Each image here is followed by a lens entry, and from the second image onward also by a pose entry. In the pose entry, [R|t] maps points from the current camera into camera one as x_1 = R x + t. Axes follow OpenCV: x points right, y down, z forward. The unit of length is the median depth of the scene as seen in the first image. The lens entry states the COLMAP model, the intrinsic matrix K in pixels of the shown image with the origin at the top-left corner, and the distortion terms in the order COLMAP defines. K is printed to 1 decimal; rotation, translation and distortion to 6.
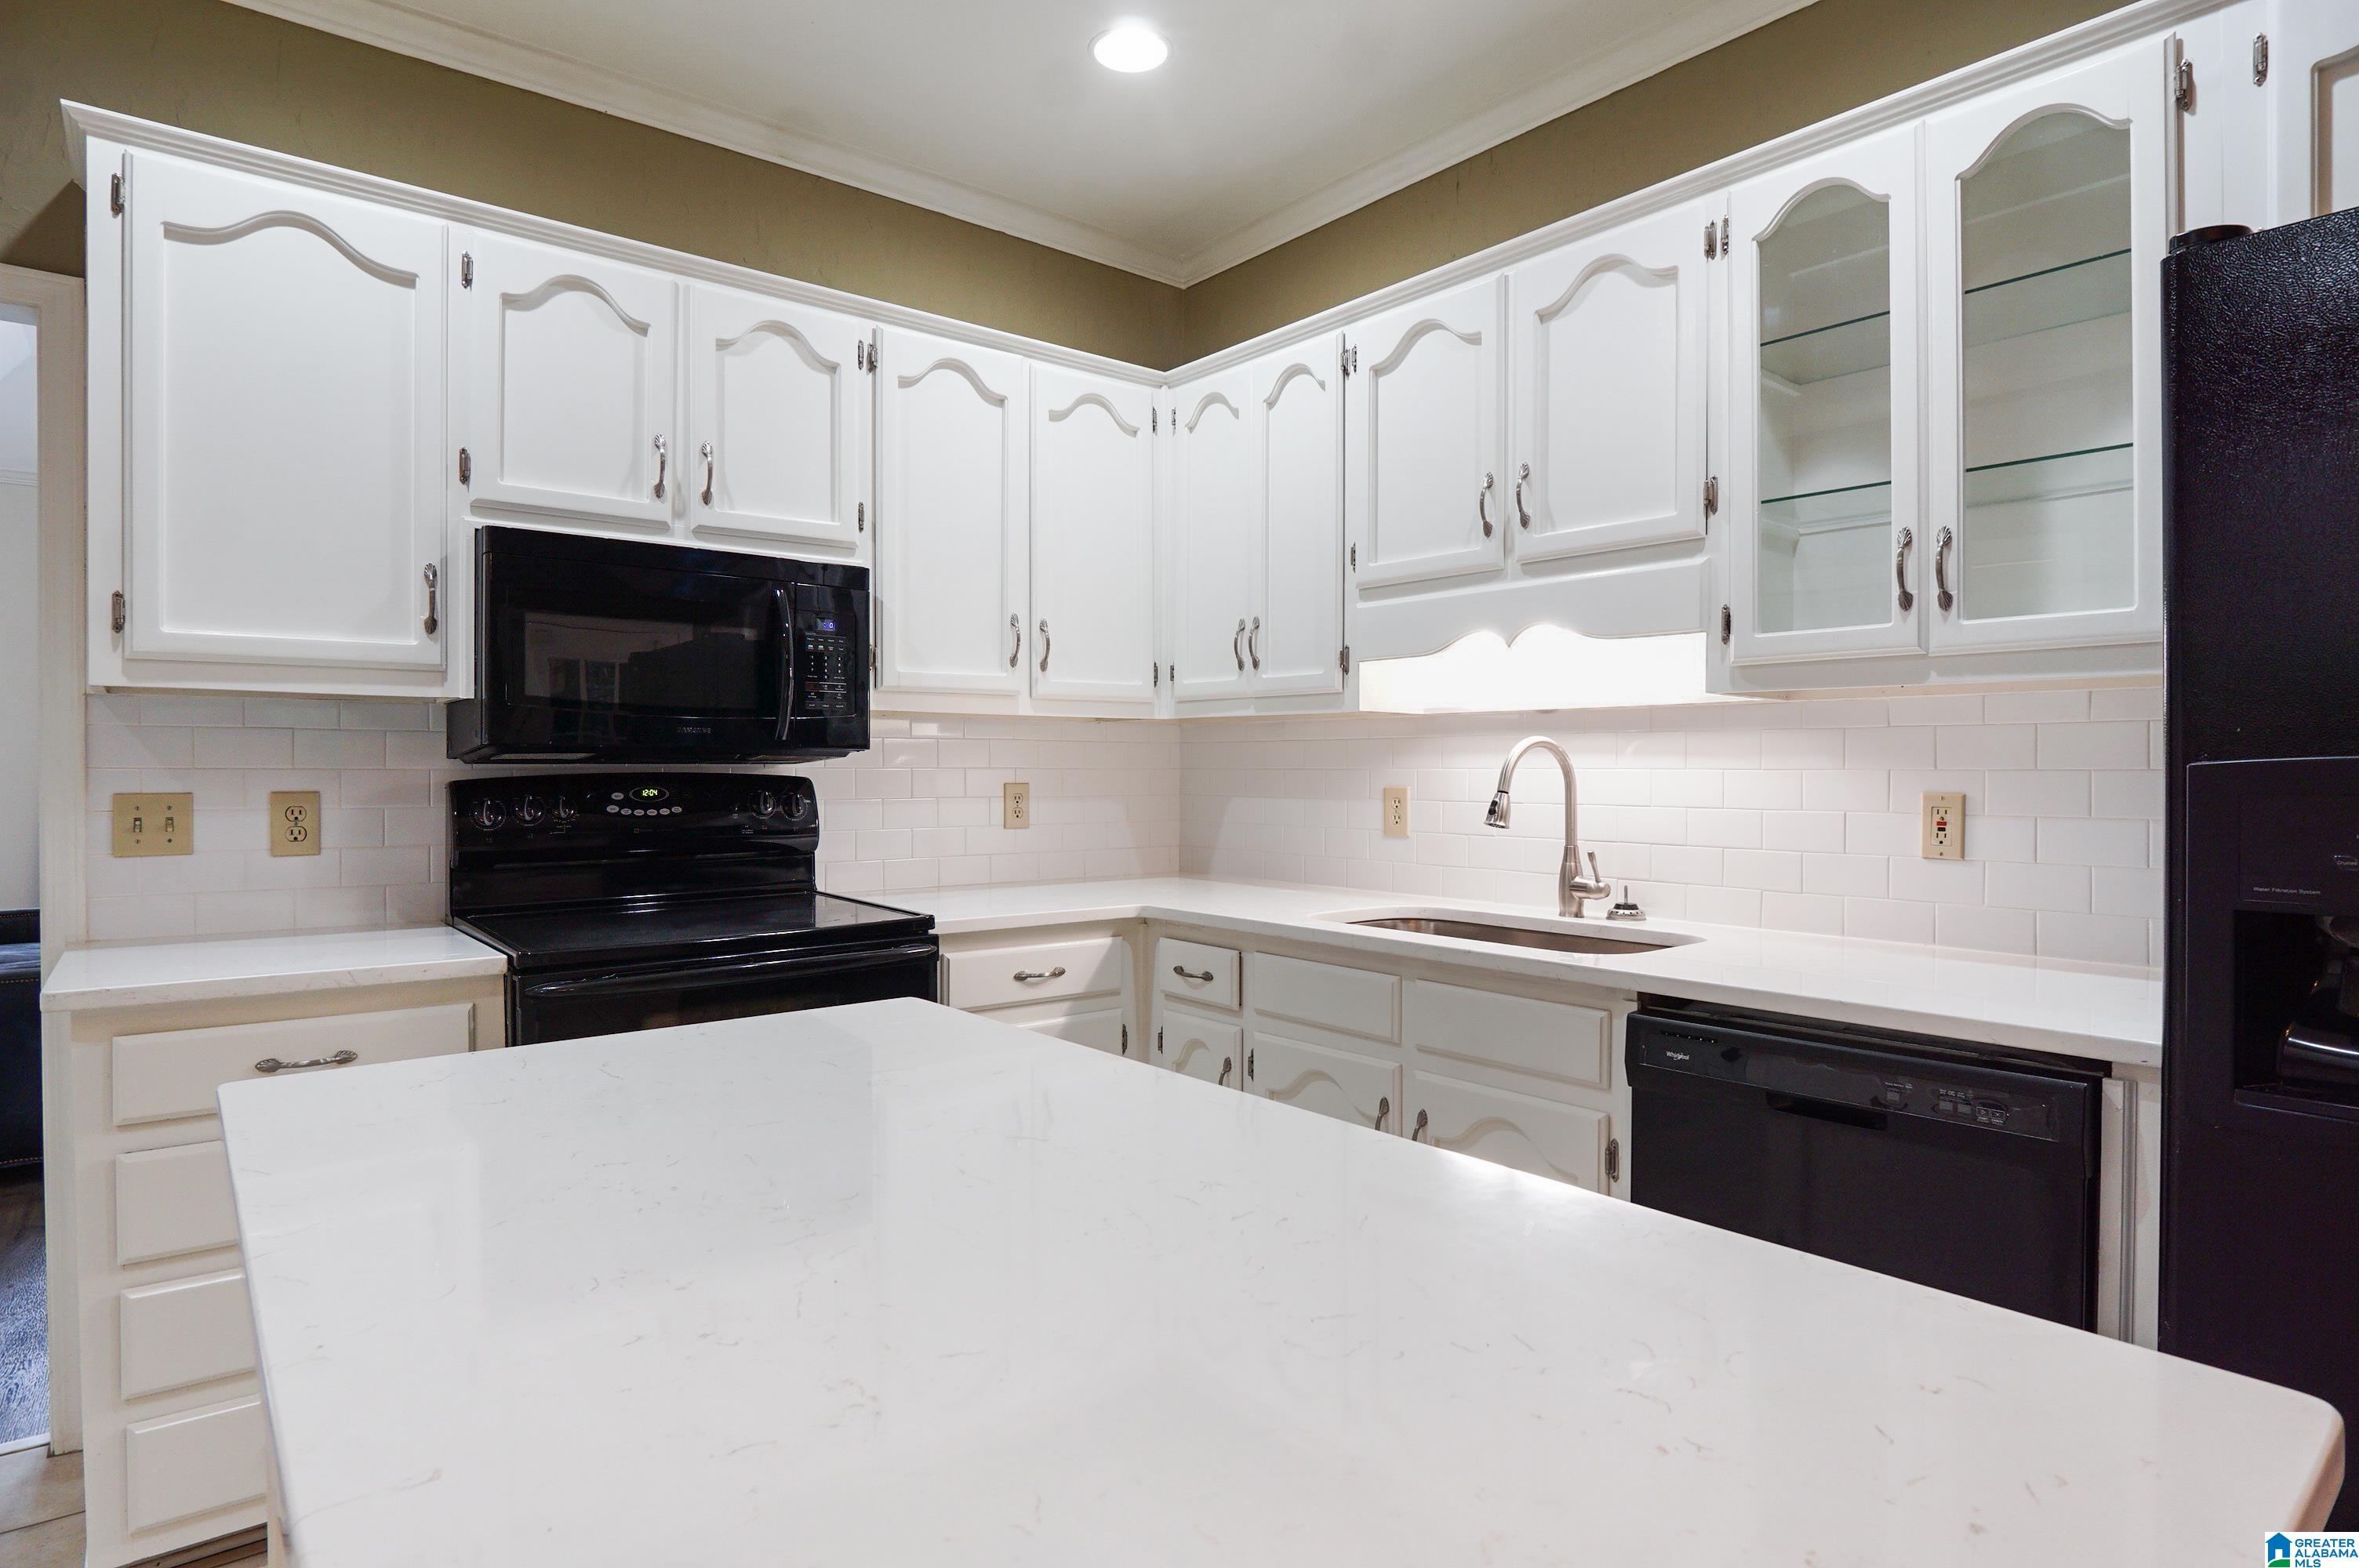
lens RADIAL K [[1257.5, 0, 1172.3], [0, 1257.5, 776.6], [0, 0, 1]] dist [-0.032464, 0.006032]
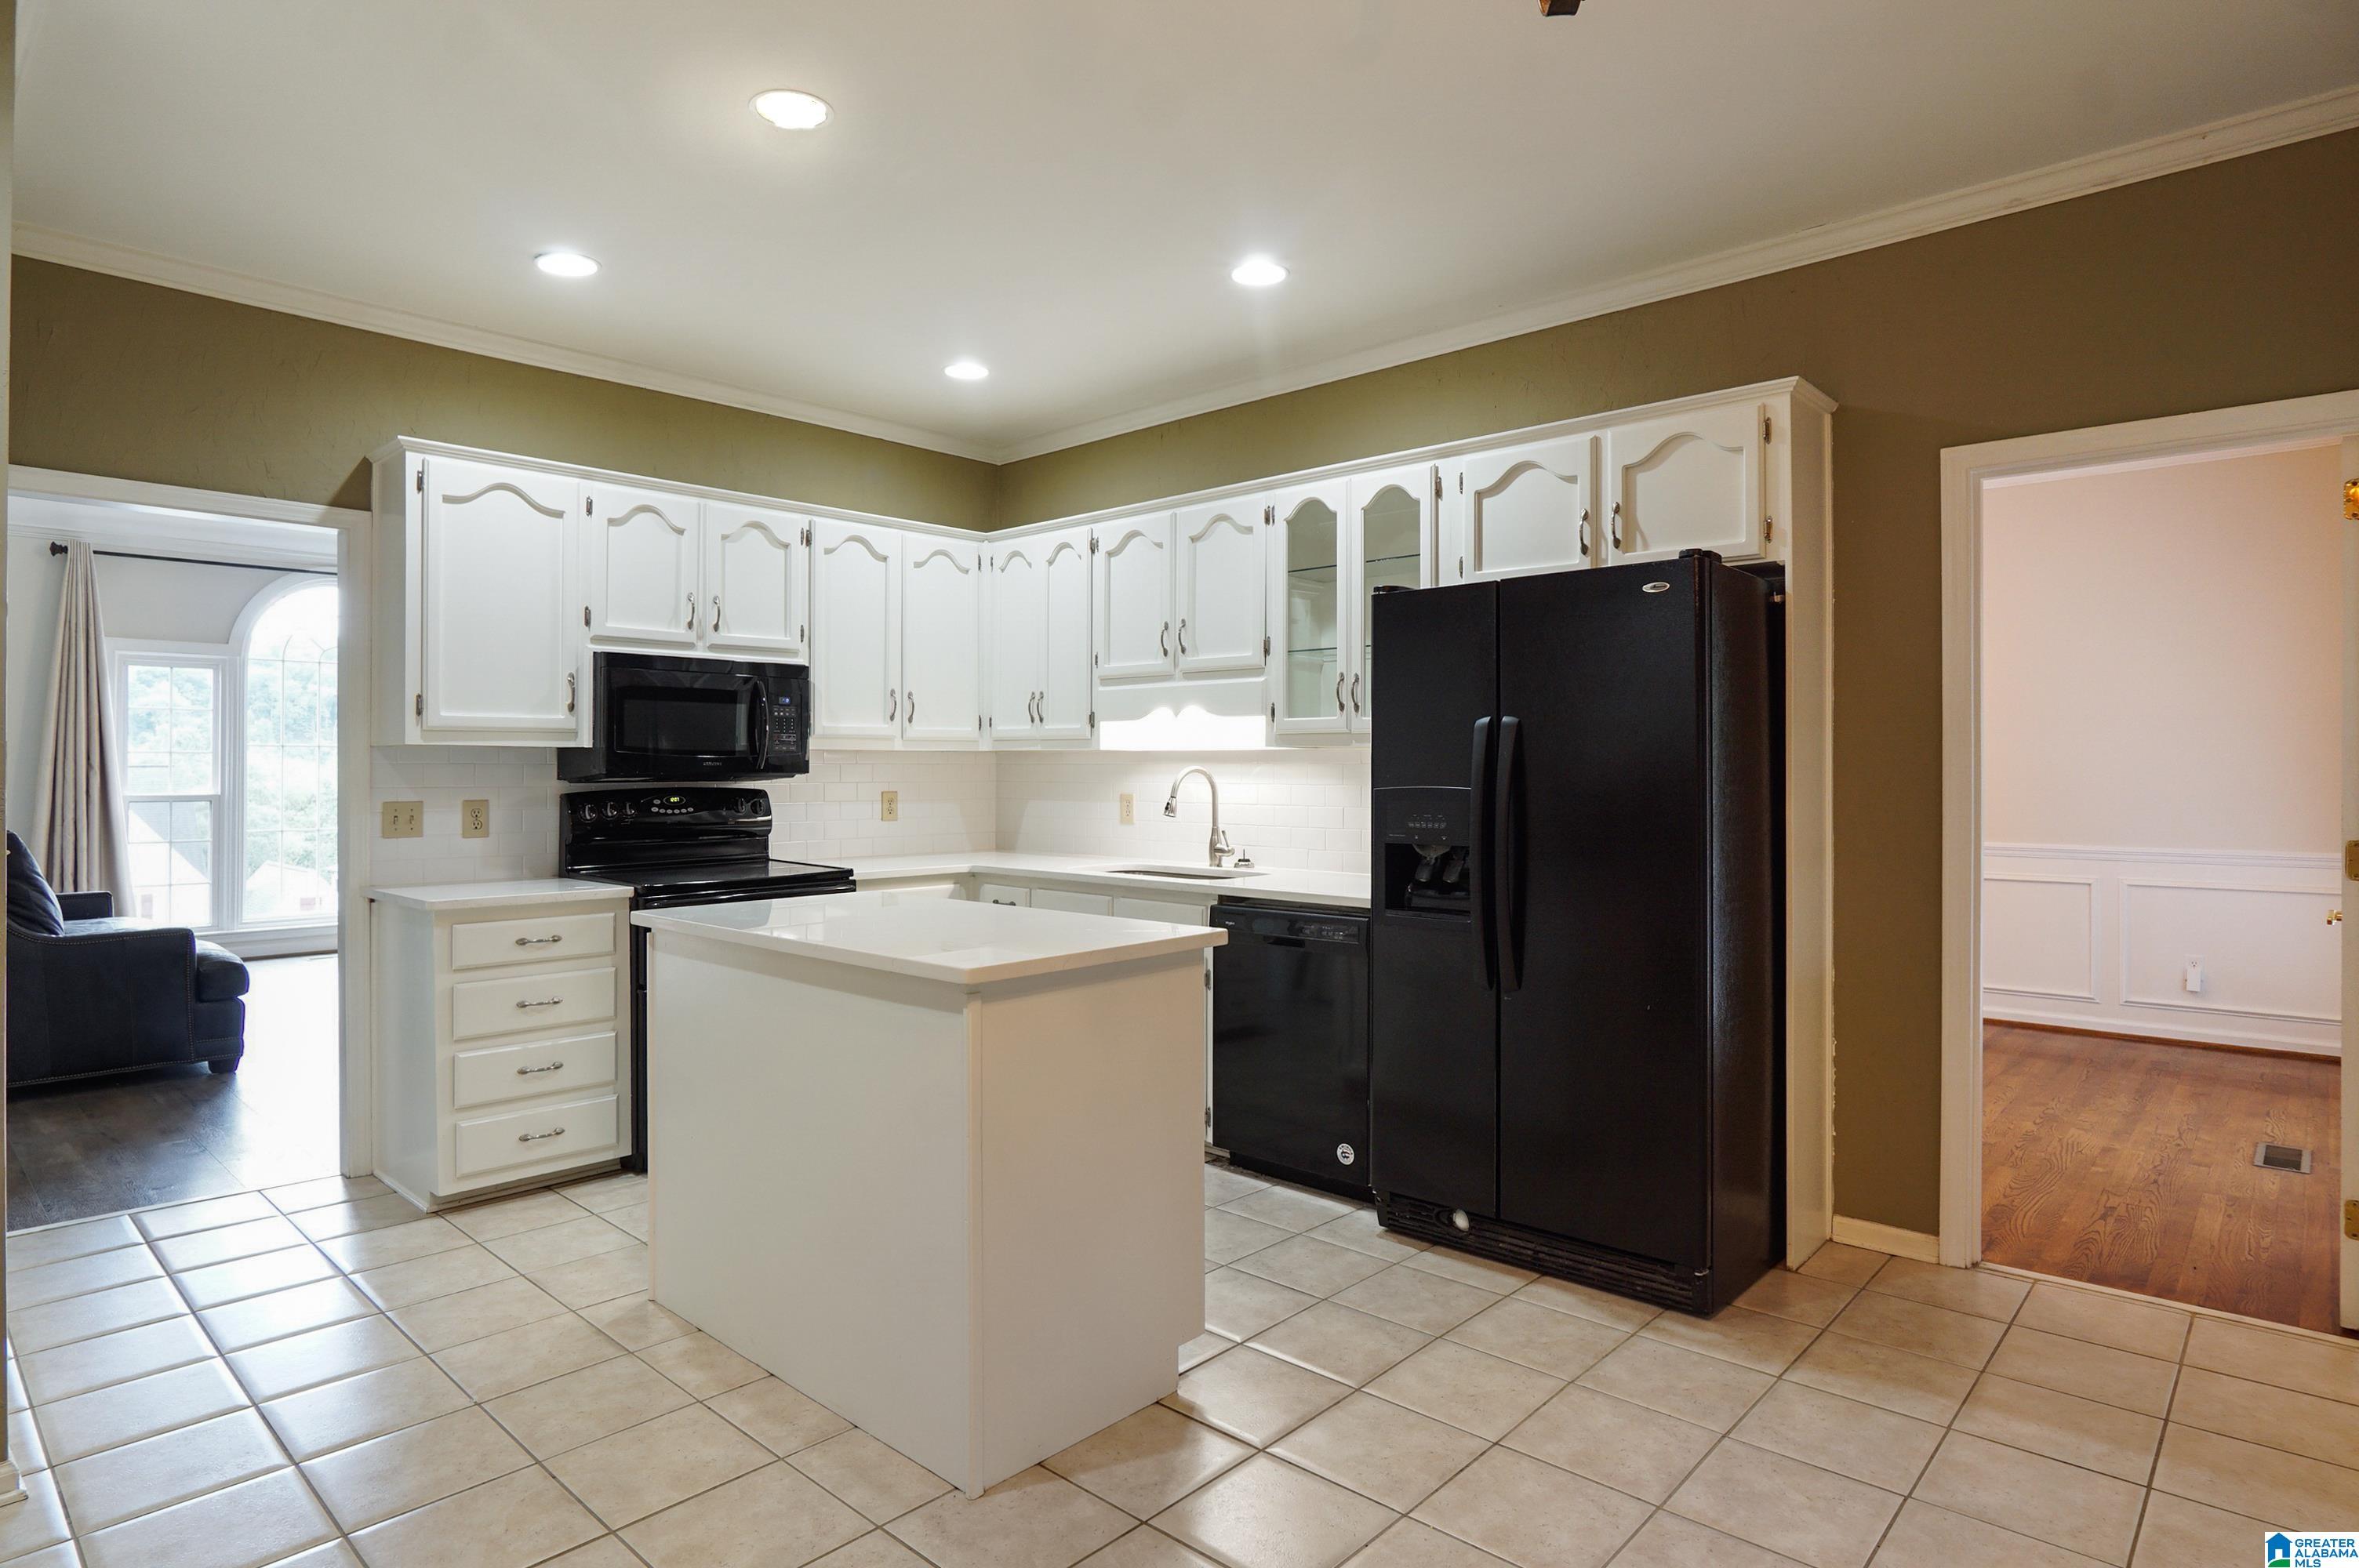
lens RADIAL K [[1277.2, 0, 1178.9], [0, 1277.2, 754.5], [0, 0, 1]] dist [-0.033102, 0.001017]
pose [[0.989836, 0.000122, 0.142216, 0.007786], [0.002087, 0.999880, -0.015383, -0.020470], [-0.142200, 0.015523, 0.989716, -0.801243]]
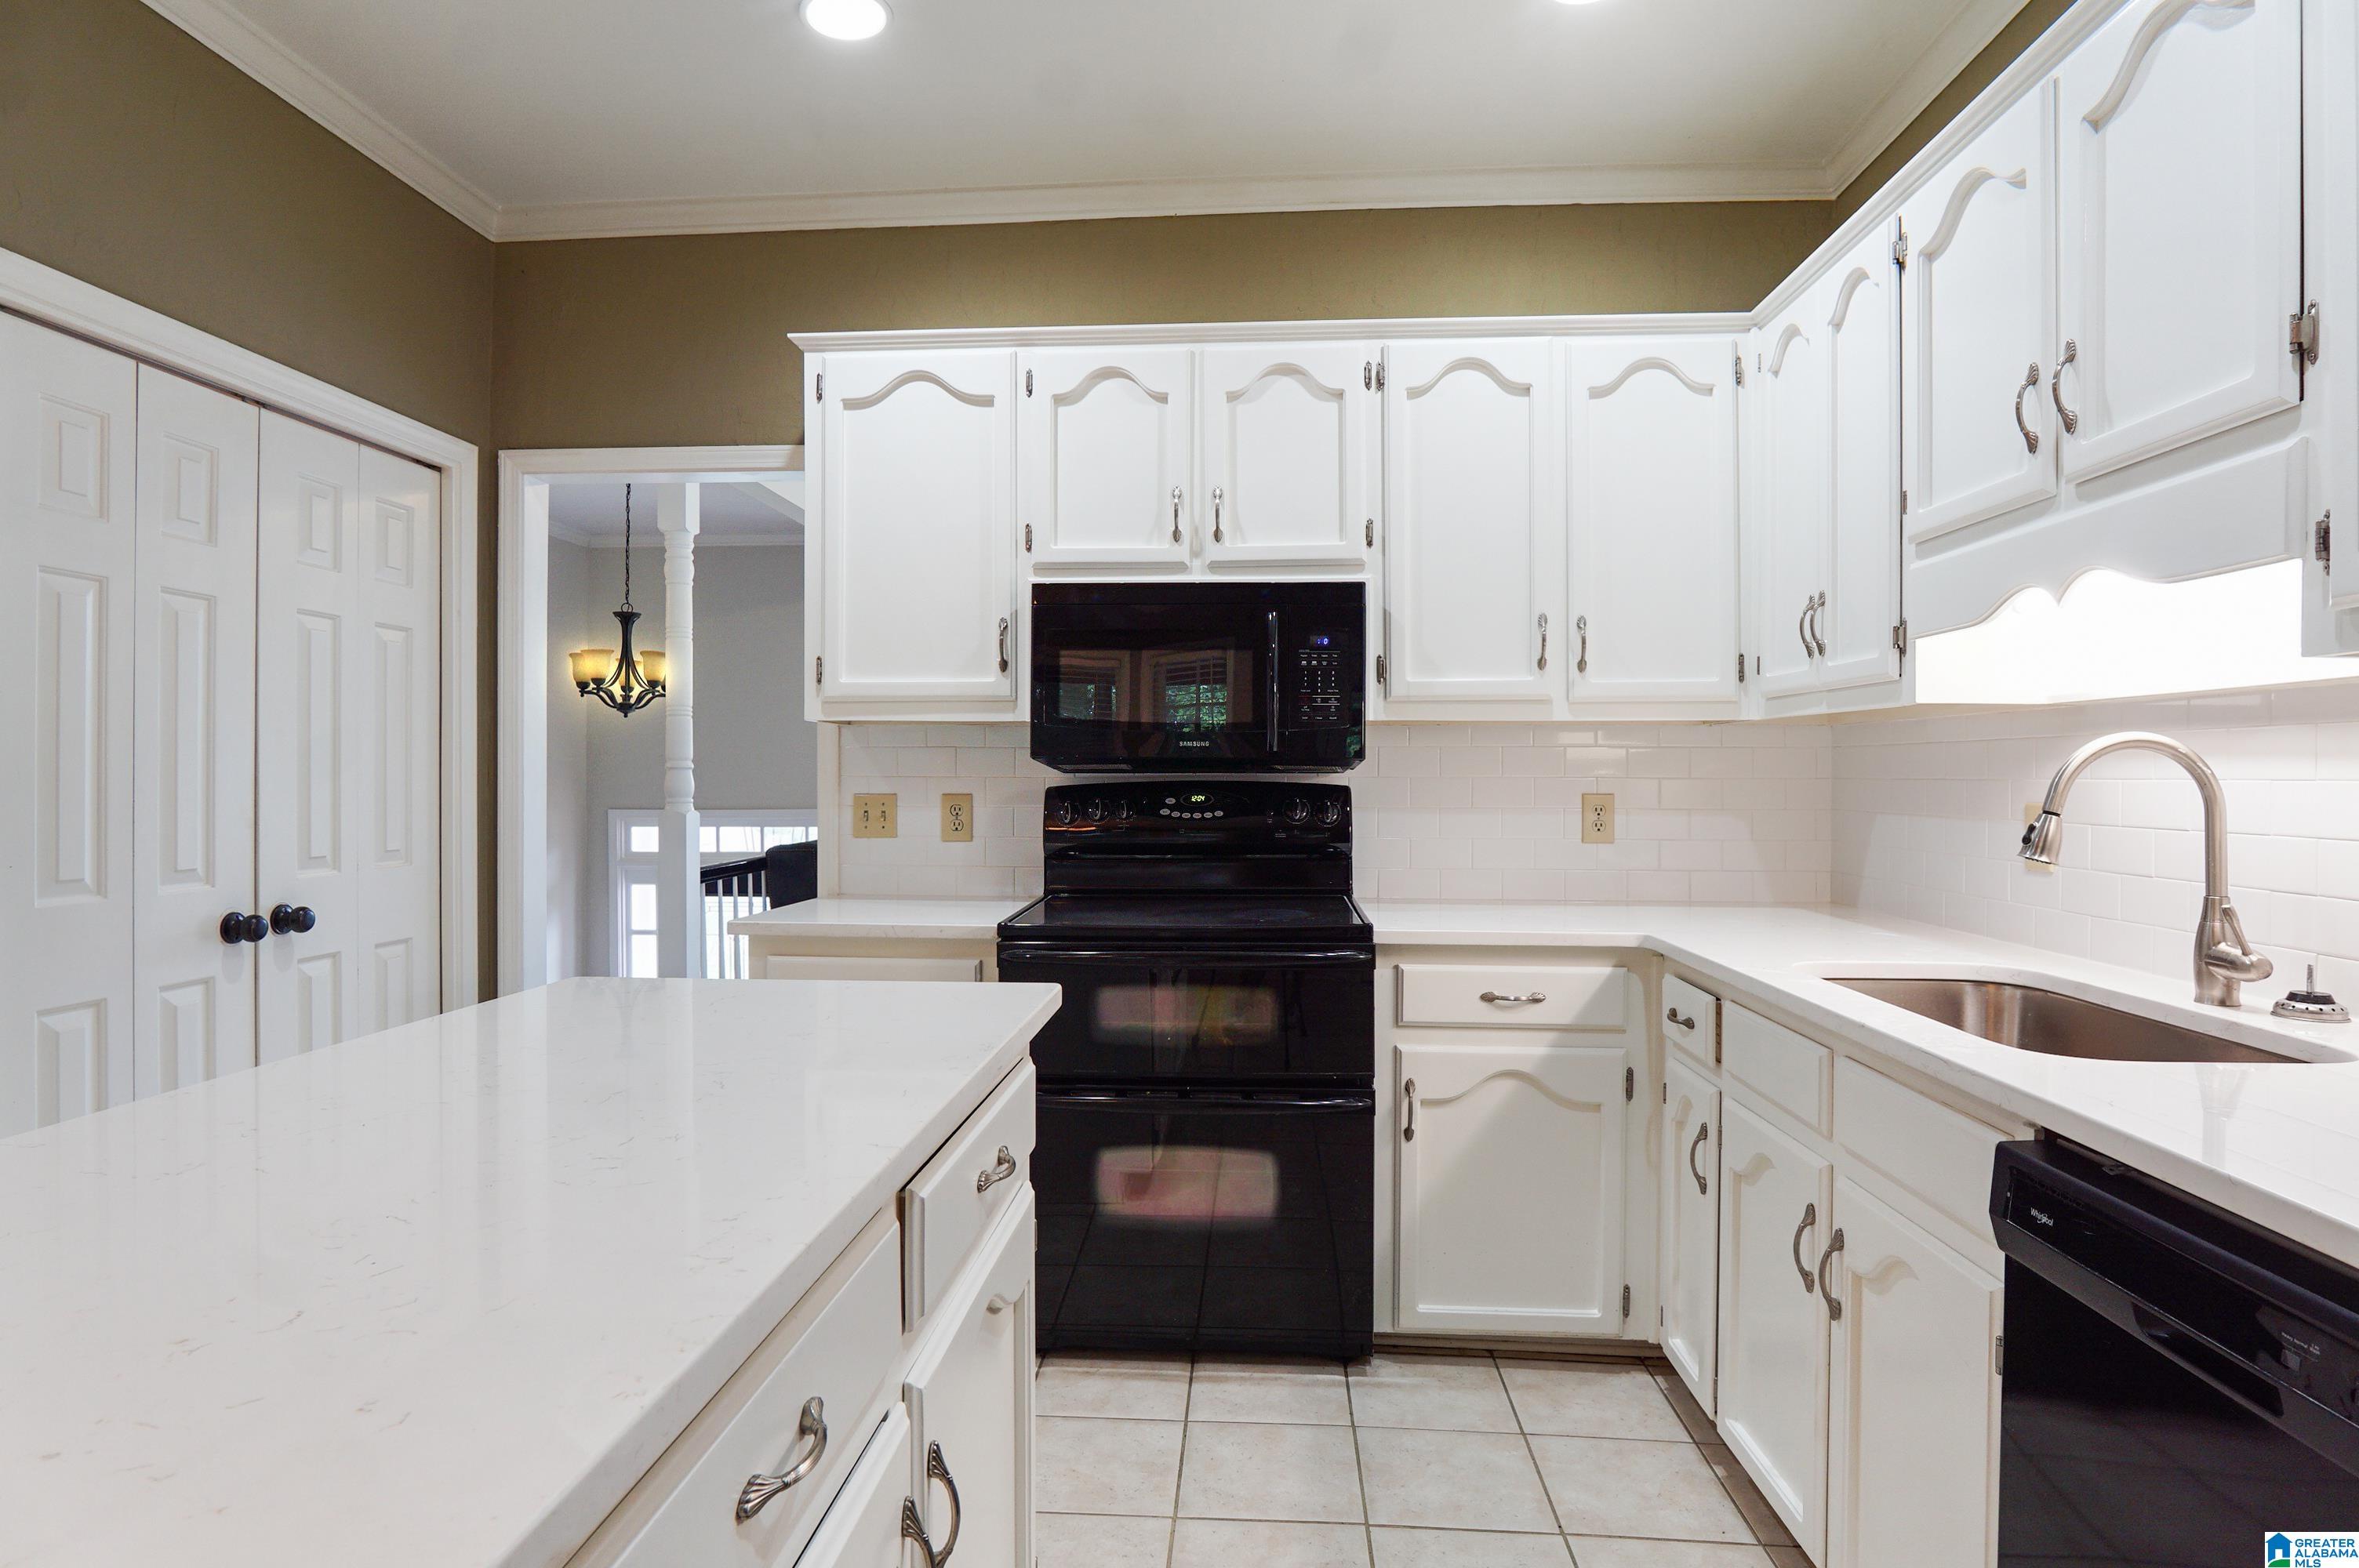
lens RADIAL K [[1257.5, 0, 1172.3], [0, 1257.5, 776.6], [0, 0, 1]] dist [-0.032464, 0.006032]
pose [[0.728370, 0.001429, -0.685183, 0.364424], [-0.006267, 0.999970, -0.004576, -0.001664], [0.685156, 0.007627, 0.728357, 0.150753]]
